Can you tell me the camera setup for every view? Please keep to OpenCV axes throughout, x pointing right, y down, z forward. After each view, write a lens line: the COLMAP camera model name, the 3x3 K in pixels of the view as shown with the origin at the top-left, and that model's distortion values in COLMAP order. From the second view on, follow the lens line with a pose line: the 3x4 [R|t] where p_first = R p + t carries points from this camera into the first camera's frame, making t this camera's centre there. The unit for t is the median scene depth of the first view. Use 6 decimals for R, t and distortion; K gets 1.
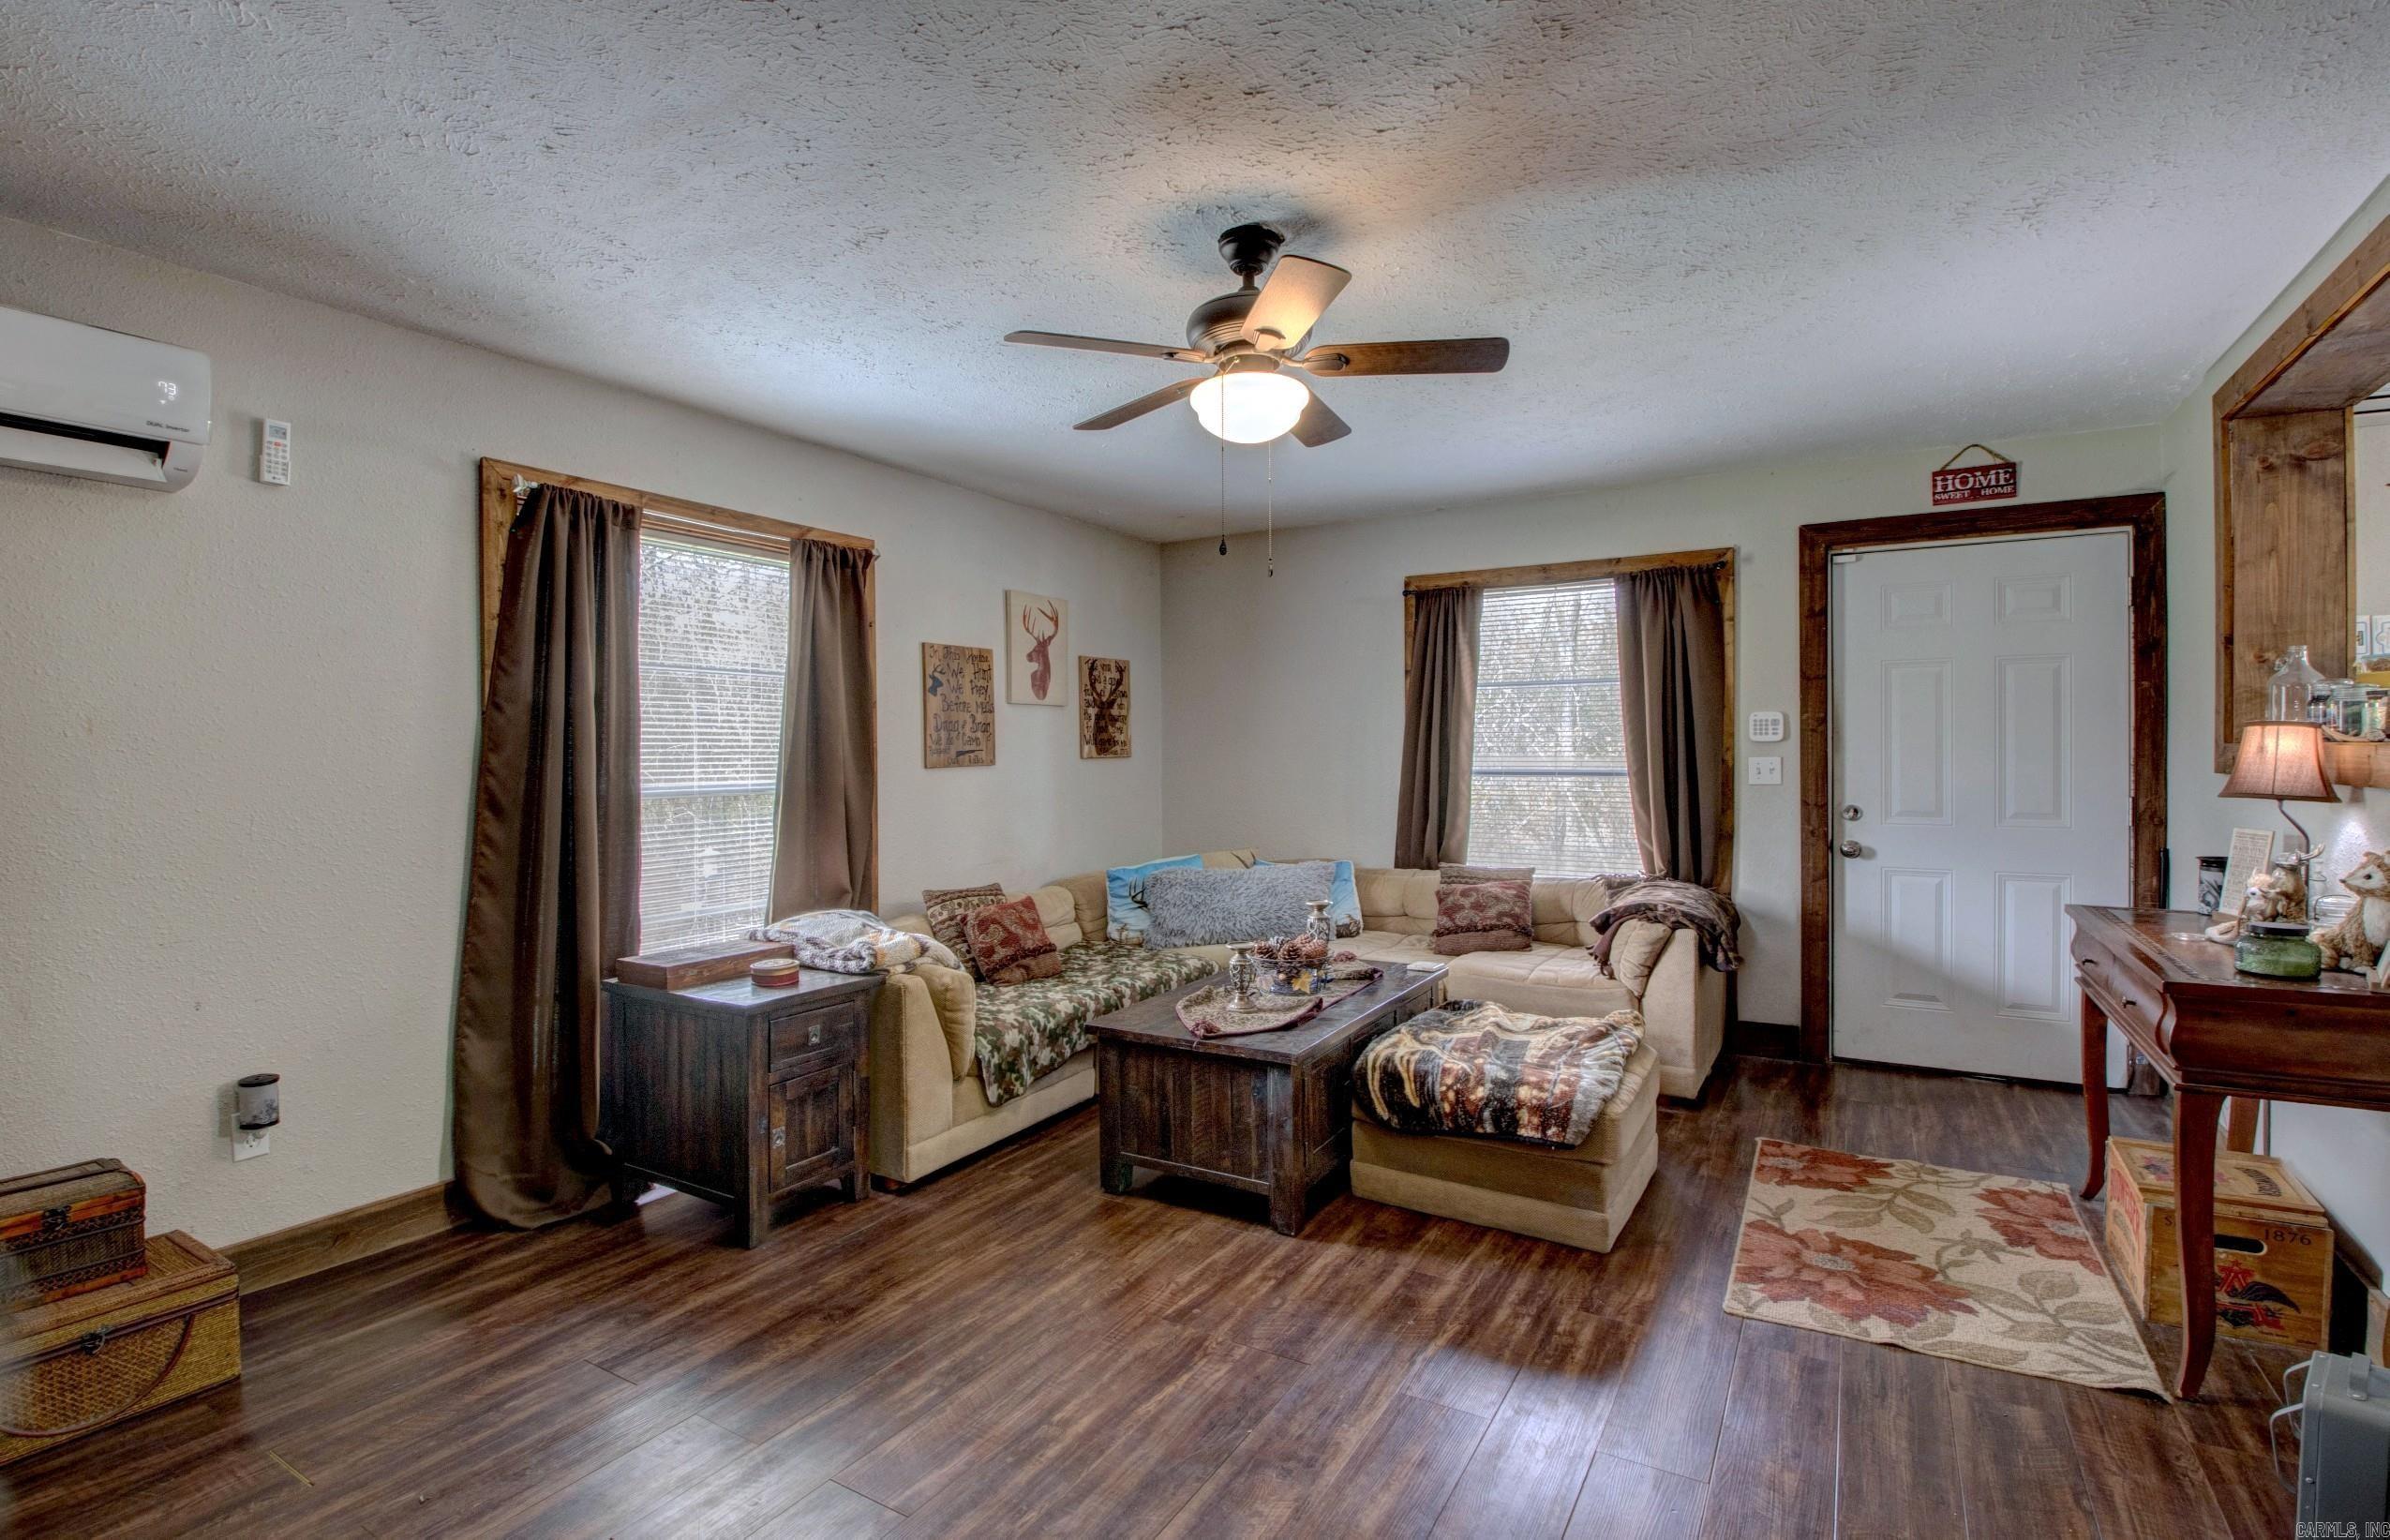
lens RADIAL K [[1094.7, 0, 1179.3], [0, 1094.7, 767.4], [0, 0, 1]] dist [-0.003509, -0.020762]
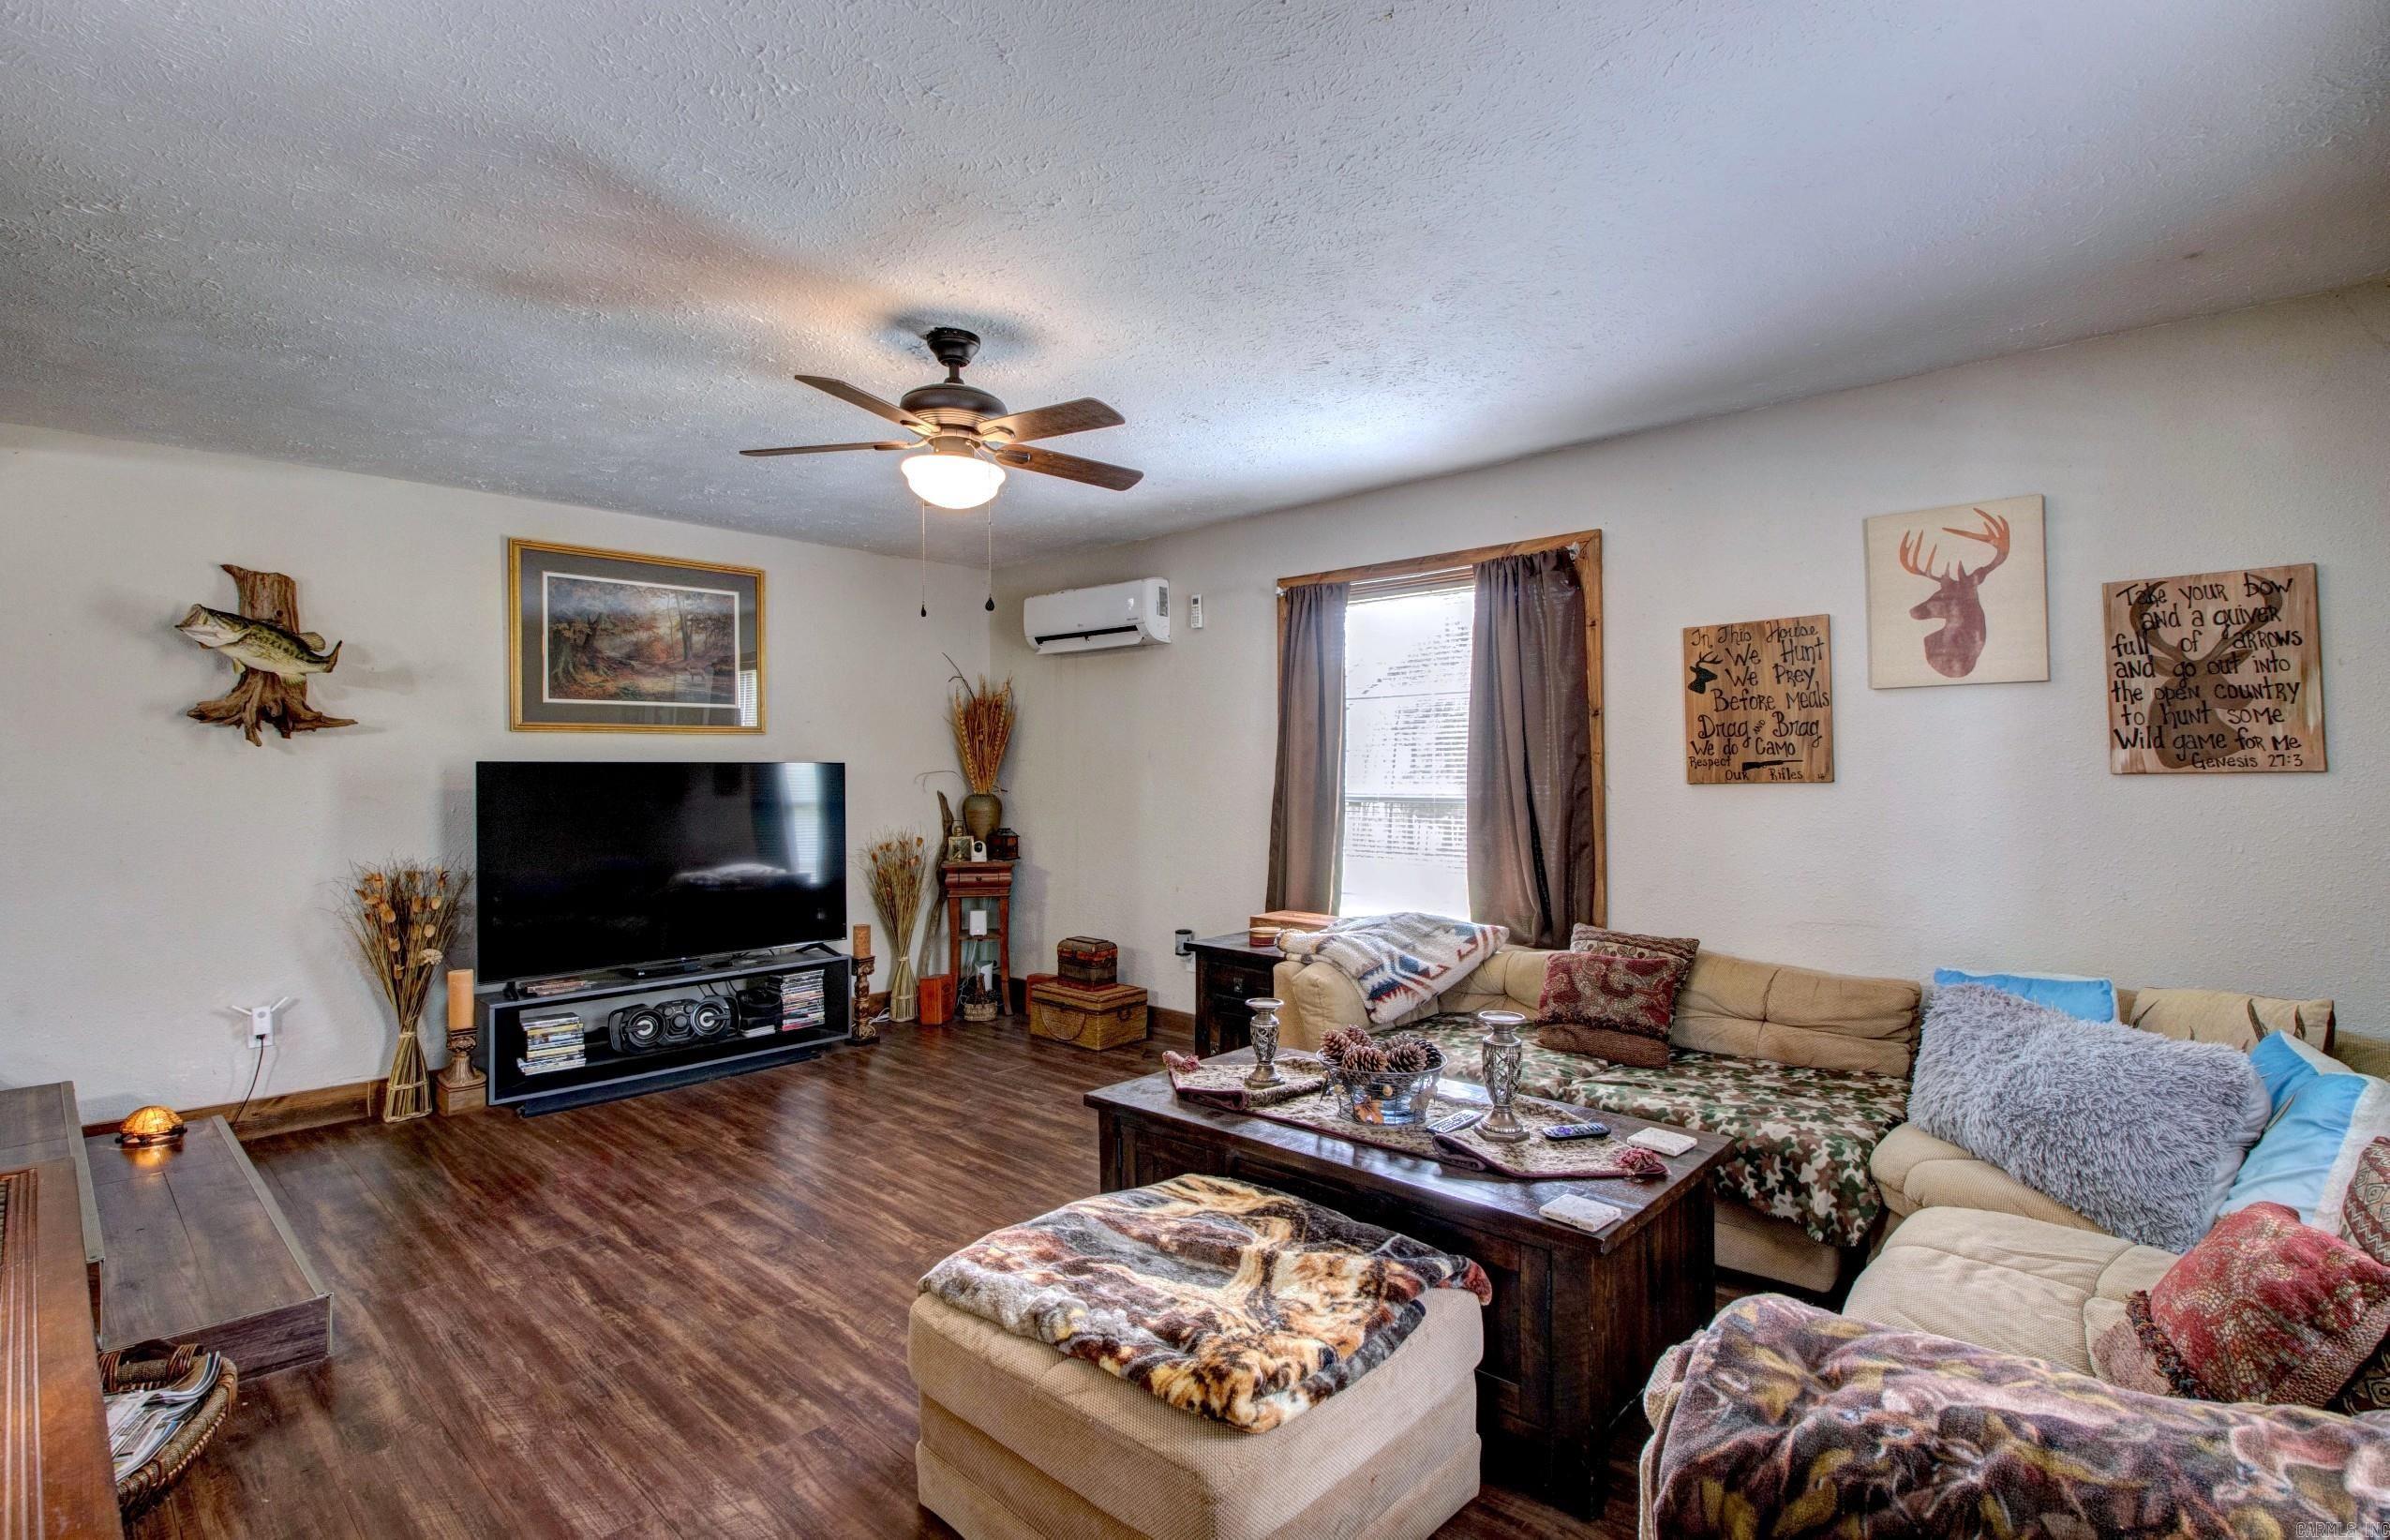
lens RADIAL K [[1035.0, 0, 1195.0], [0, 1035.0, 770.0], [0, 0, 1]] dist [-0.040311, -0.000181]
pose [[-0.211826, 0.011959, -0.977234, 0.736445], [-0.004341, 0.999904, 0.013177, -0.022146], [0.977298, 0.007034, -0.211754, 1.010483]]
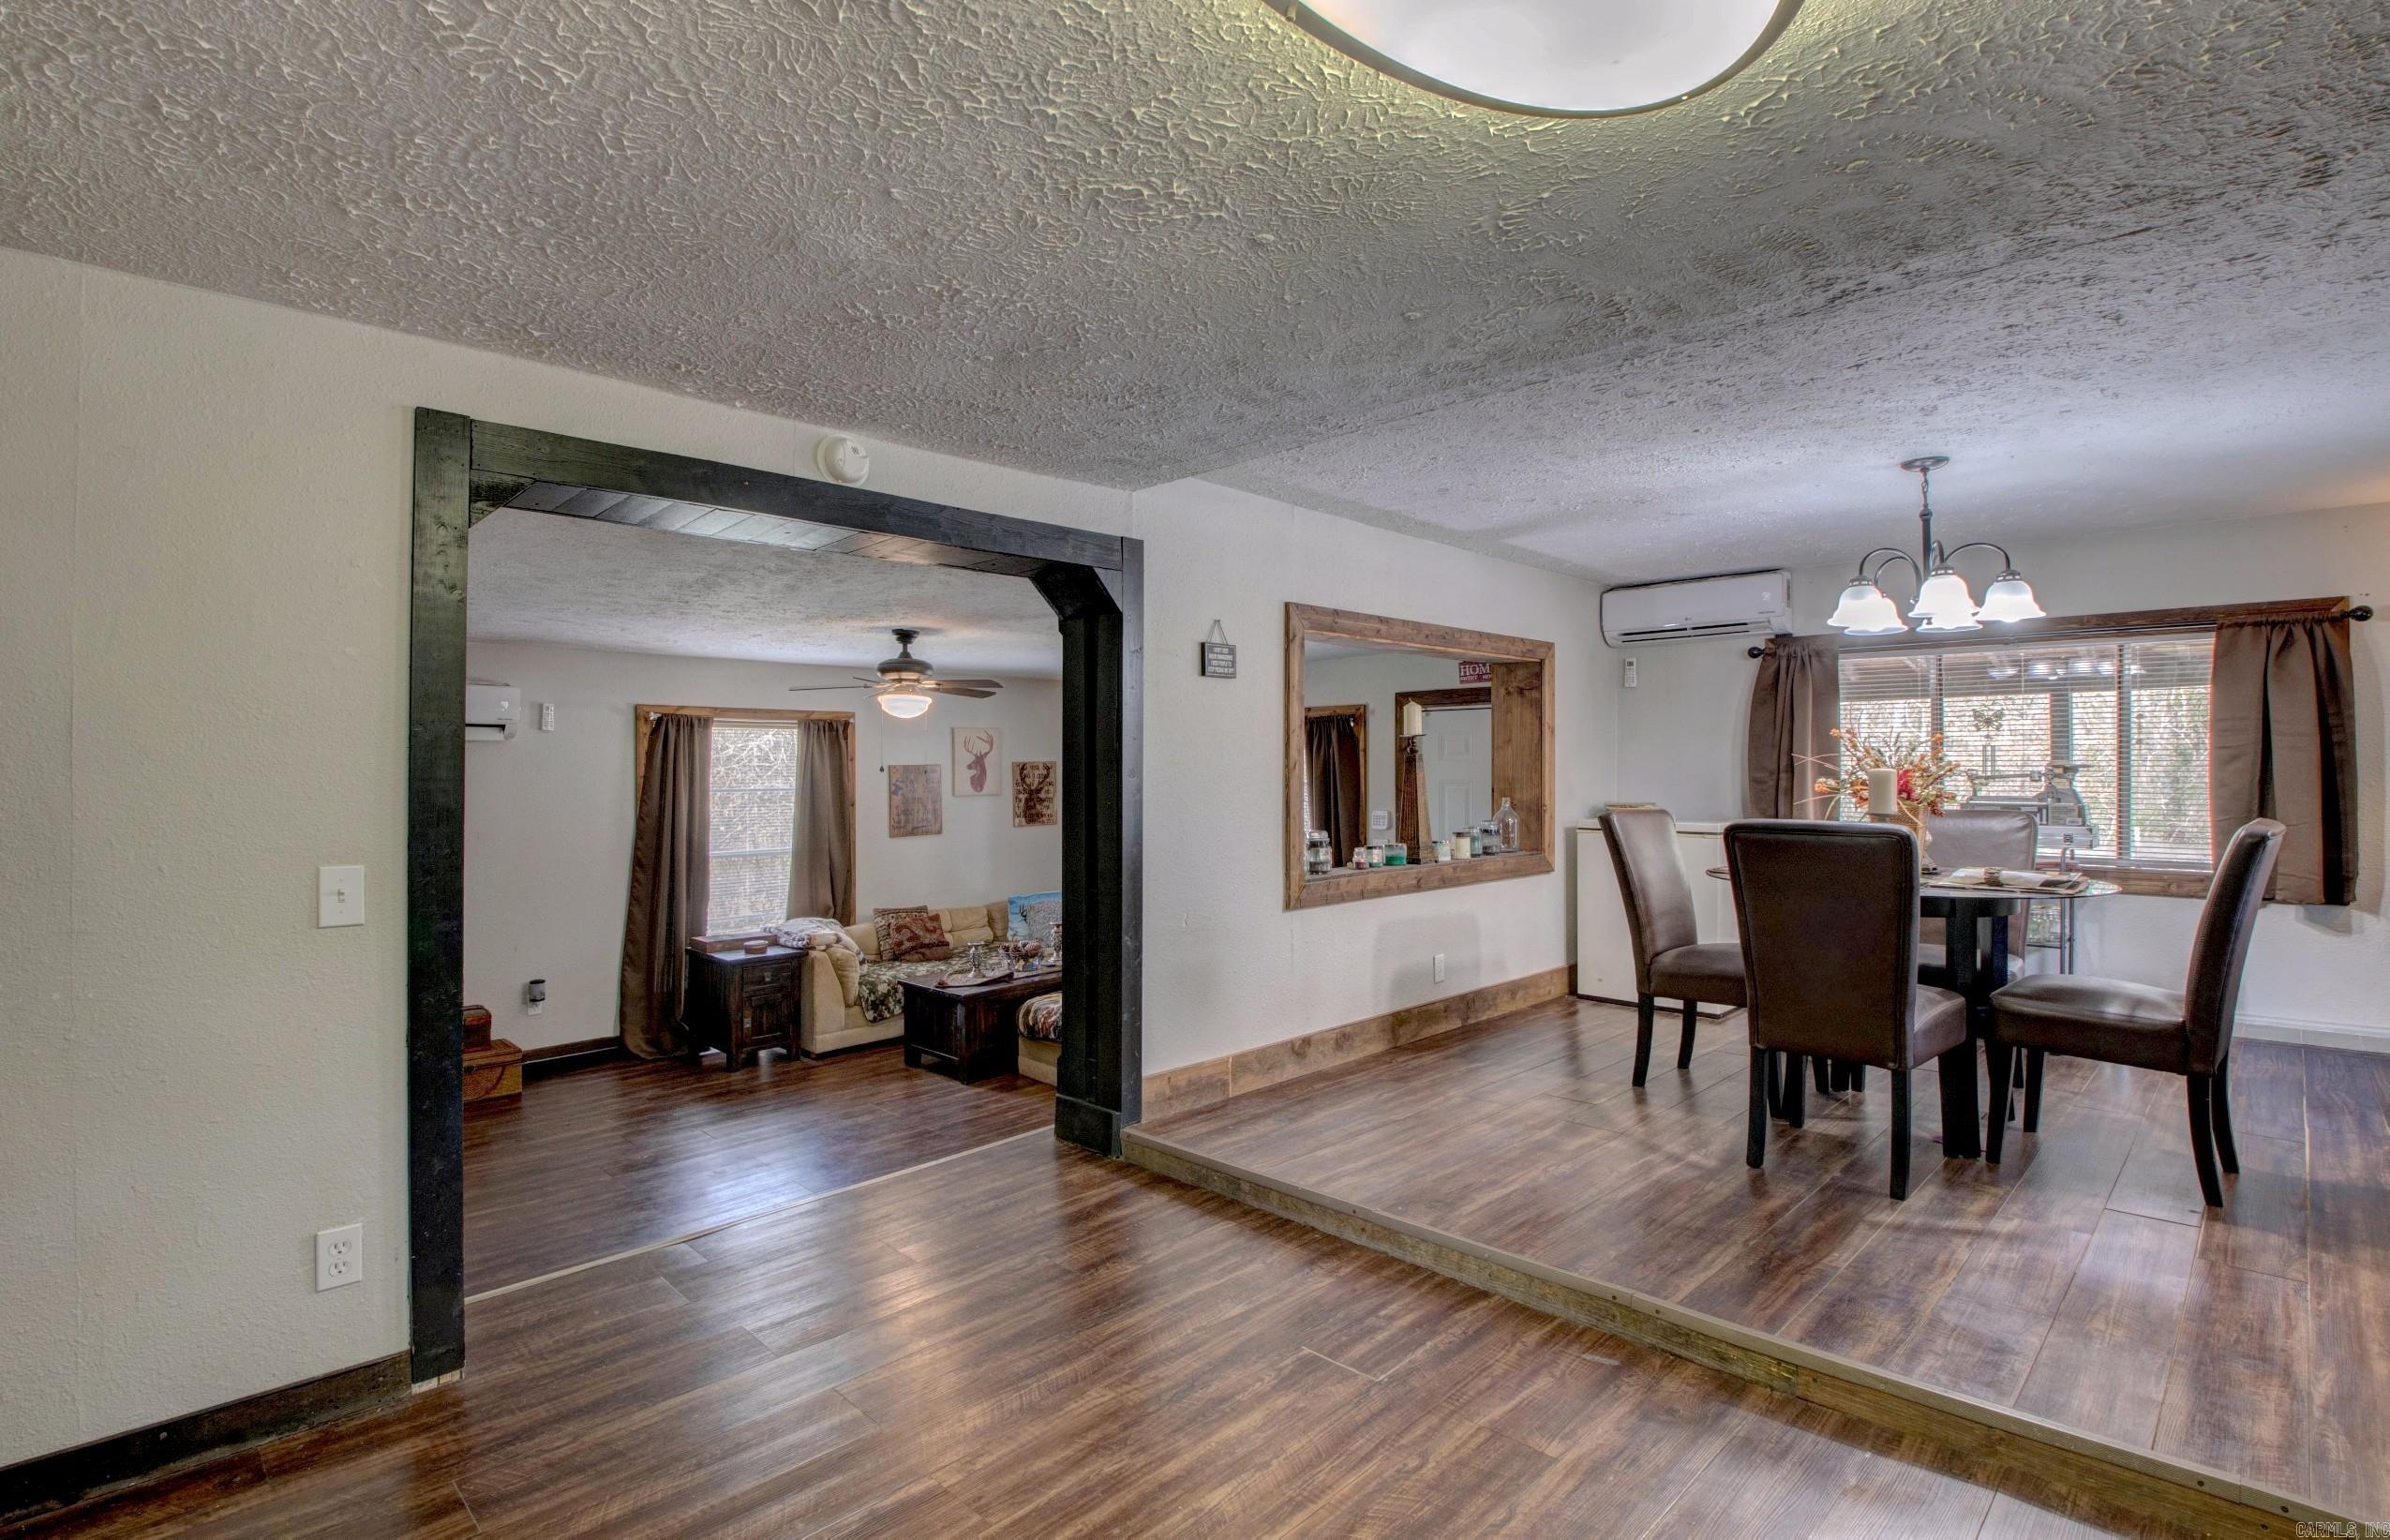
lens RADIAL K [[1094.7, 0, 1179.3], [0, 1094.7, 767.4], [0, 0, 1]] dist [-0.003509, -0.020762]
pose [[0.971749, 0.001453, -0.236014, 0.782383], [-0.004022, 0.999938, -0.010404, -0.118795], [0.235984, 0.011059, 0.971694, -0.727623]]
